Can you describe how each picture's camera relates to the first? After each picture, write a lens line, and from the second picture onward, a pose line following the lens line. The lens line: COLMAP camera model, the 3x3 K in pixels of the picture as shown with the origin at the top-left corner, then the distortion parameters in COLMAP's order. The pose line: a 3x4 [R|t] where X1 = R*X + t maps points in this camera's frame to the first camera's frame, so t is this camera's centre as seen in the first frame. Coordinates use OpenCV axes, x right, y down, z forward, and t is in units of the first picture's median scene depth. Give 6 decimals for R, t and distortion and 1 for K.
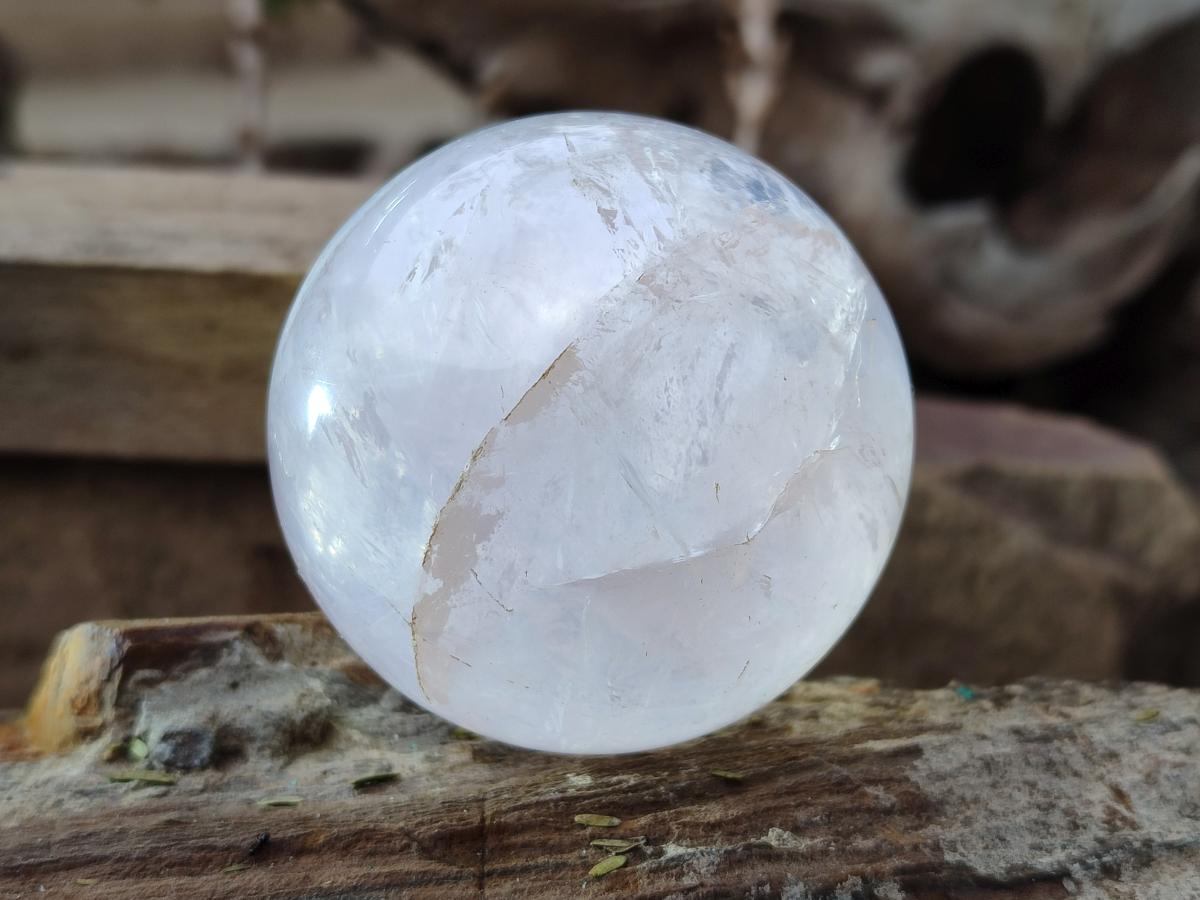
lens RADIAL K [[1764.6, 0, 600.0], [0, 1764.6, 450.0], [0, 0, 1]] dist [0.091416, -0.897003]
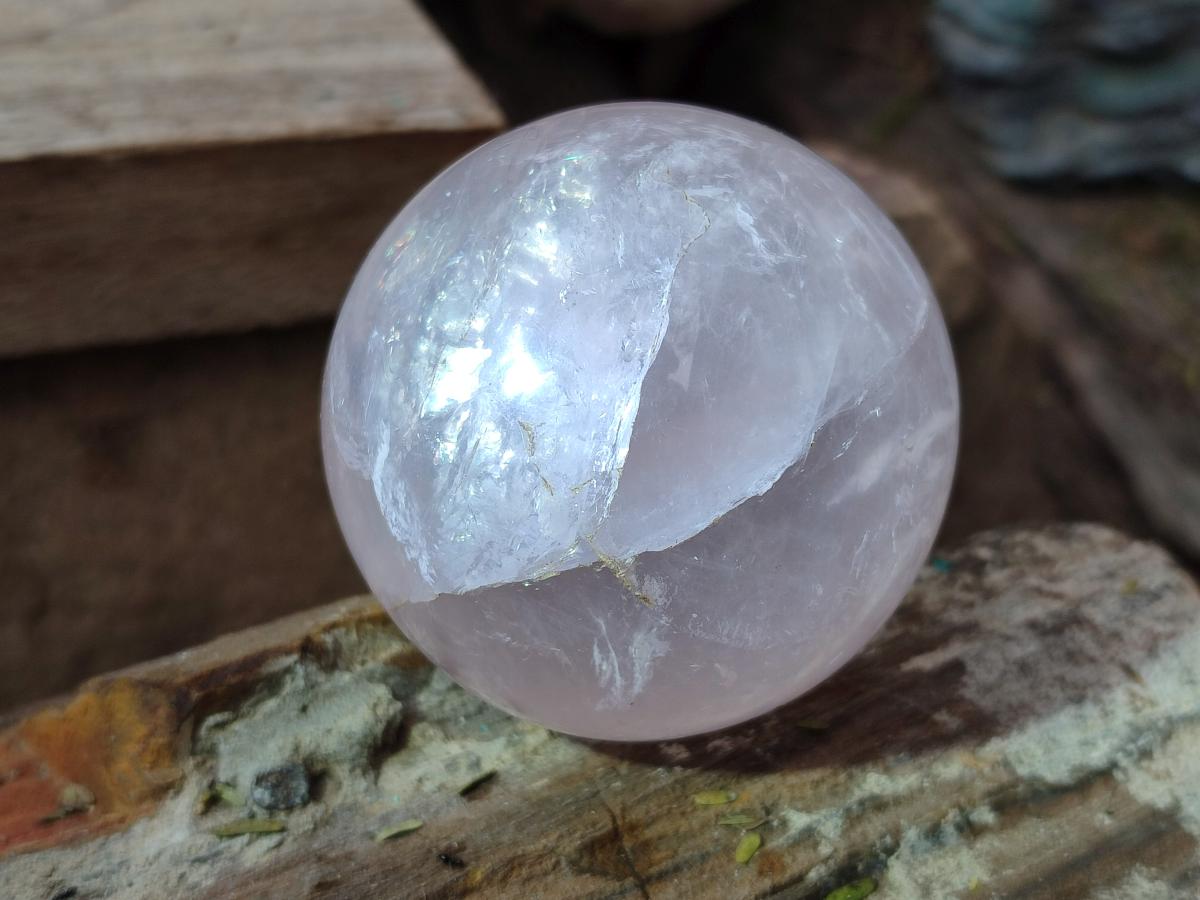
lens RADIAL K [[1764.6, 0, 600.0], [0, 1764.6, 450.0], [0, 0, 1]] dist [0.091416, -0.897003]
pose [[0.957275, -0.159841, 0.240986, -0.284264], [0.093004, 0.959252, 0.266808, -0.277826], [-0.273814, -0.232996, 0.933134, 0.059935]]
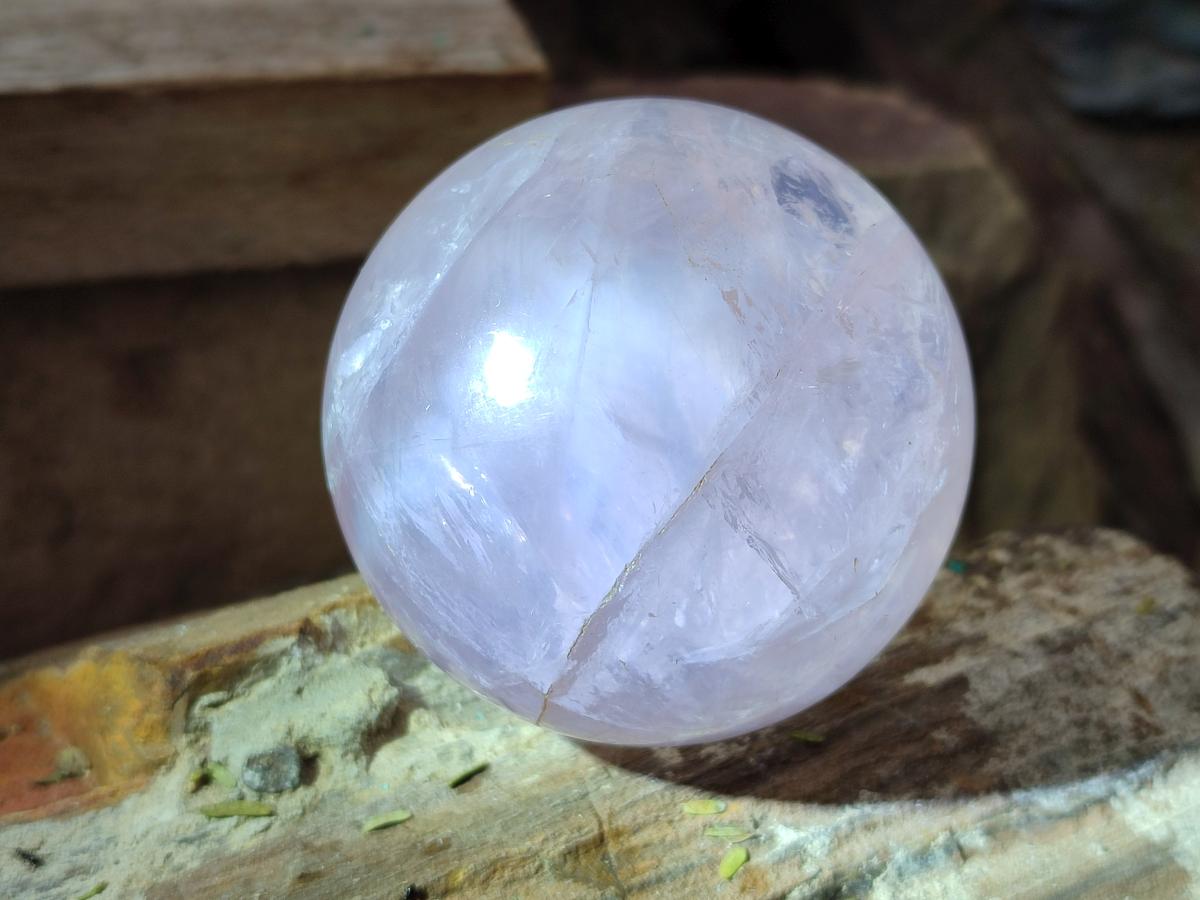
lens RADIAL K [[1764.6, 0, 600.0], [0, 1764.6, 450.0], [0, 0, 1]] dist [0.091416, -0.897003]
pose [[0.972288, -0.124607, 0.197810, -0.239214], [0.053526, 0.942292, 0.330487, -0.339804], [-0.227575, -0.310740, 0.922849, 0.088509]]
